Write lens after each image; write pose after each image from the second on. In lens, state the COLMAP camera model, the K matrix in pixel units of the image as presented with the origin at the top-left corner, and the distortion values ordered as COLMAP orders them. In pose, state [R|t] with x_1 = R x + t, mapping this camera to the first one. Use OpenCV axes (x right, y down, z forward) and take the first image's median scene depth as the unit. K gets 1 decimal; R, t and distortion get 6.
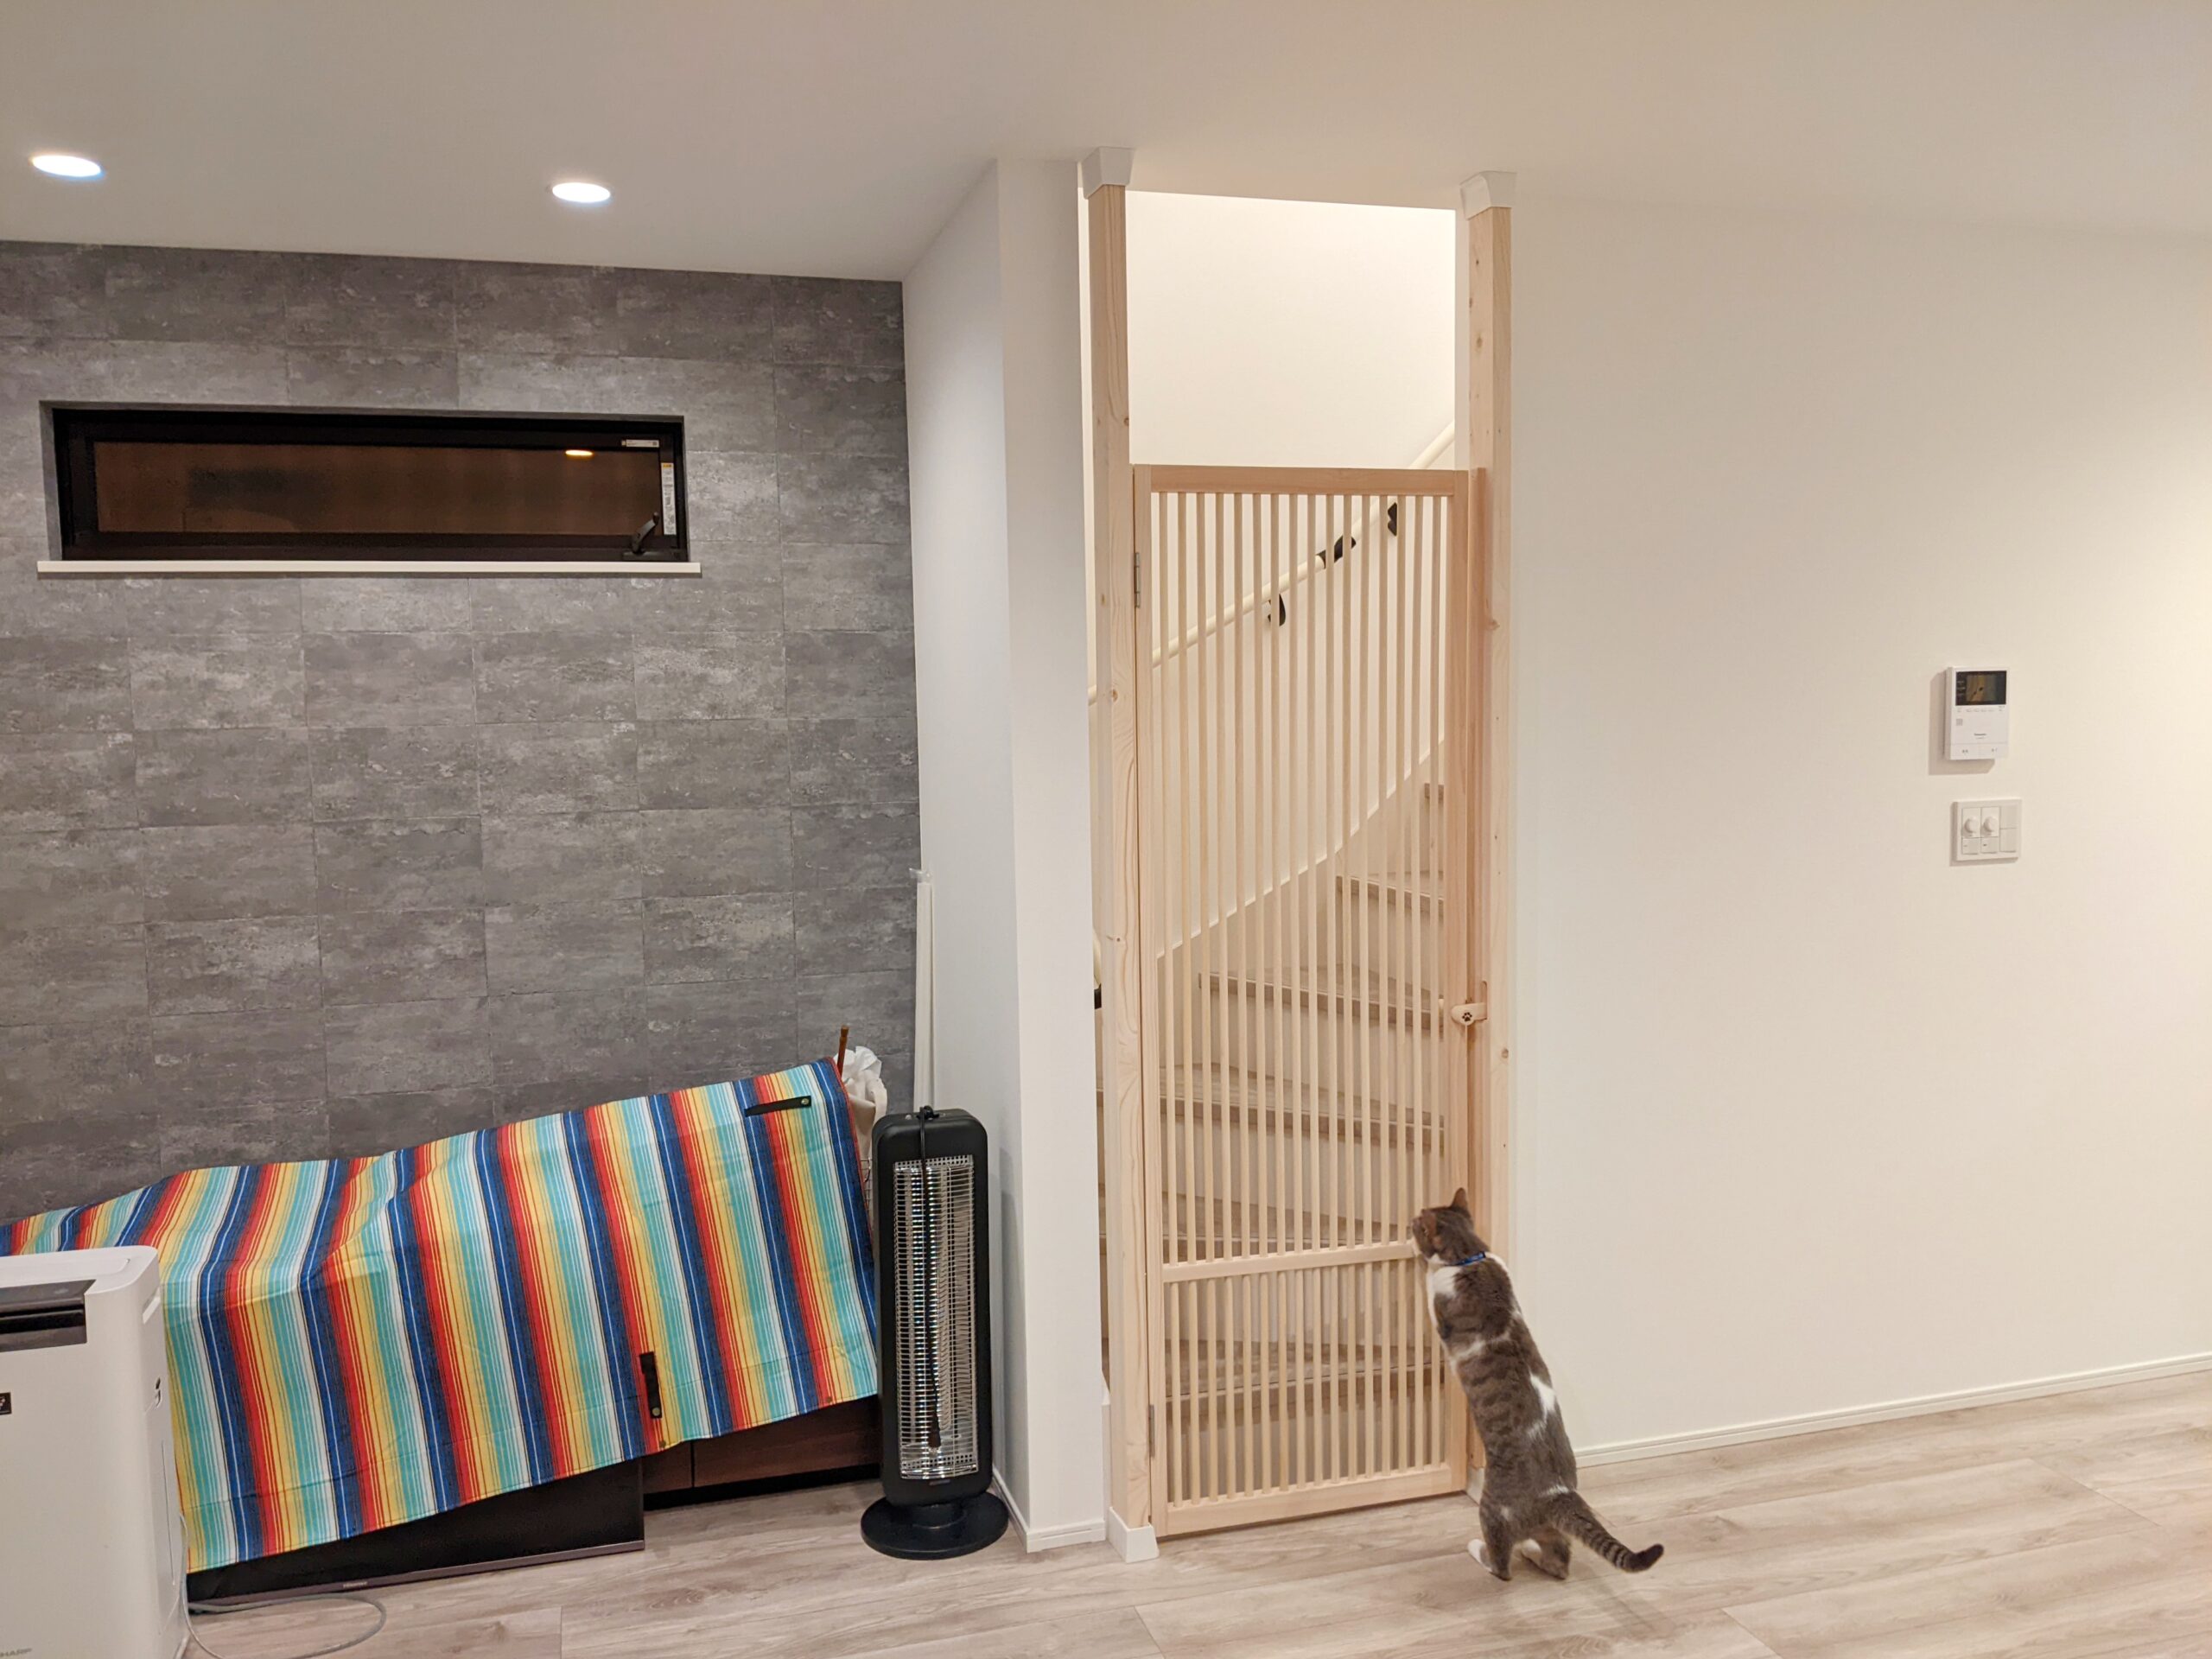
lens RADIAL K [[1780.5, 0, 1106.0], [0, 1780.5, 829.5], [0, 0, 1]] dist [-0.006556, -0.011491]
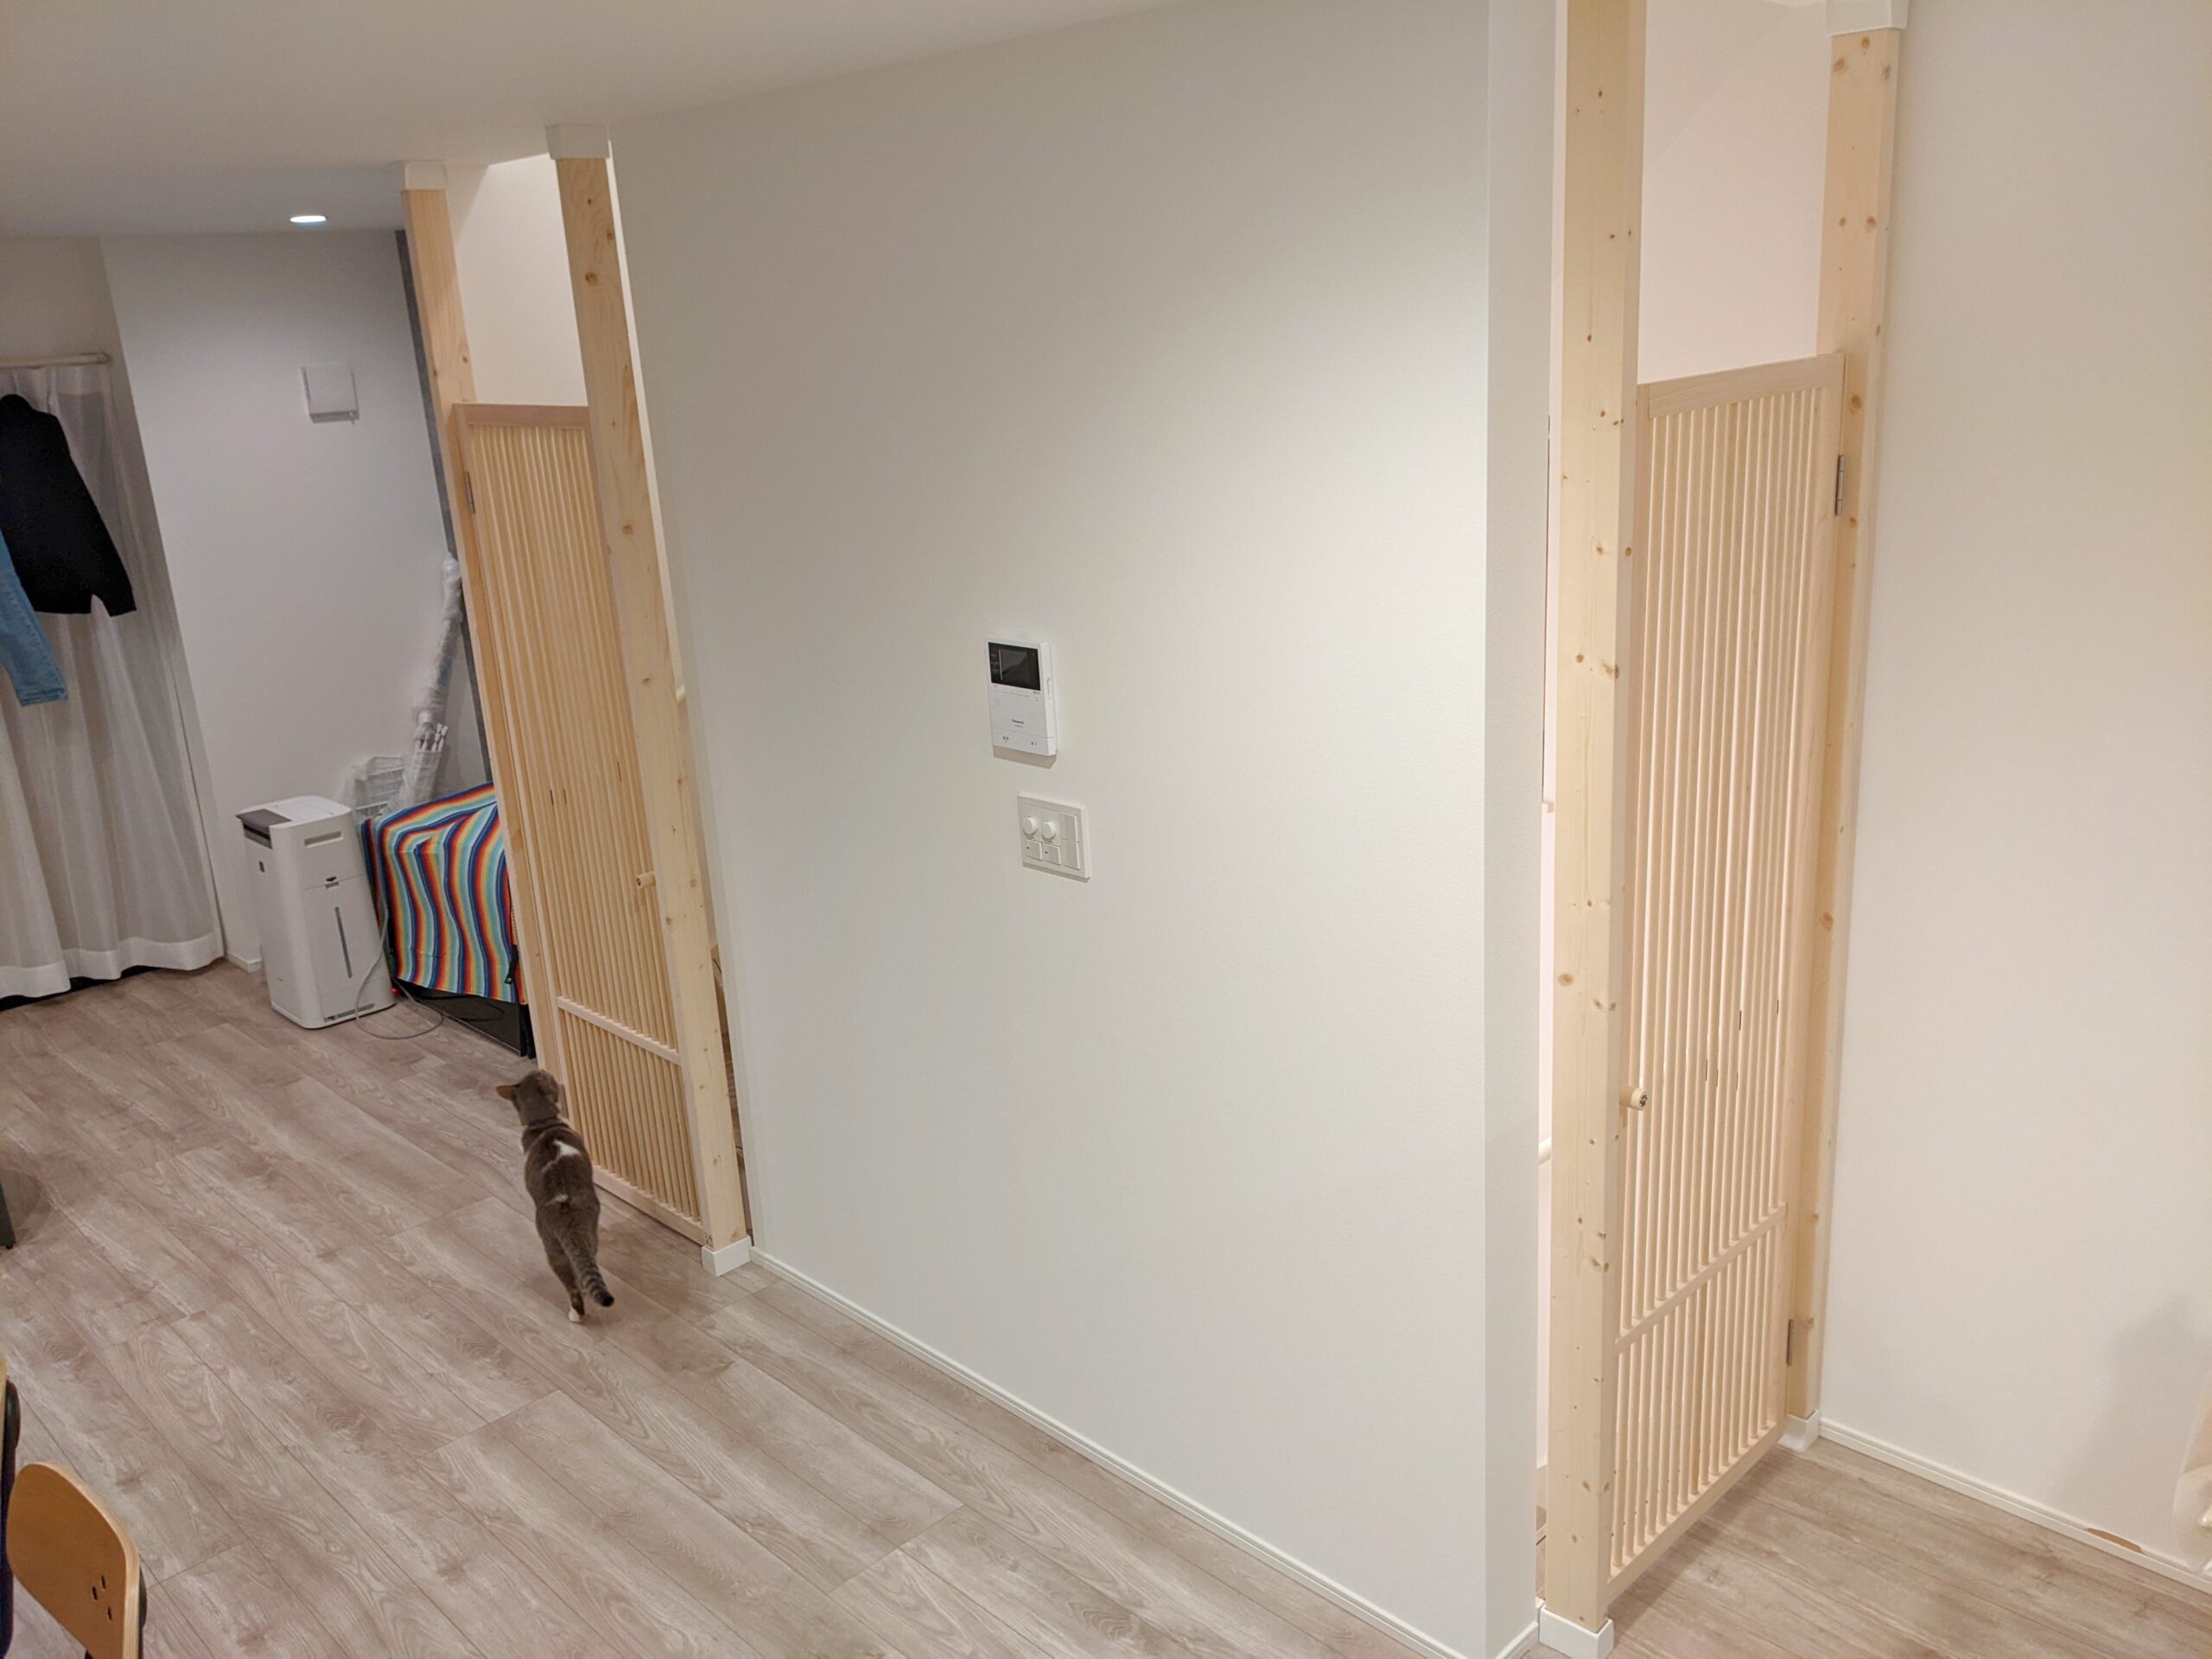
lens RADIAL K [[1780.5, 0, 1106.0], [0, 1780.5, 829.5], [0, 0, 1]] dist [-0.006556, -0.011491]
pose [[0.490802, 0.244353, -0.836304, 1.281369], [-0.013391, 0.961869, 0.273183, -0.243763], [0.871168, -0.122880, 0.475359, 0.687230]]
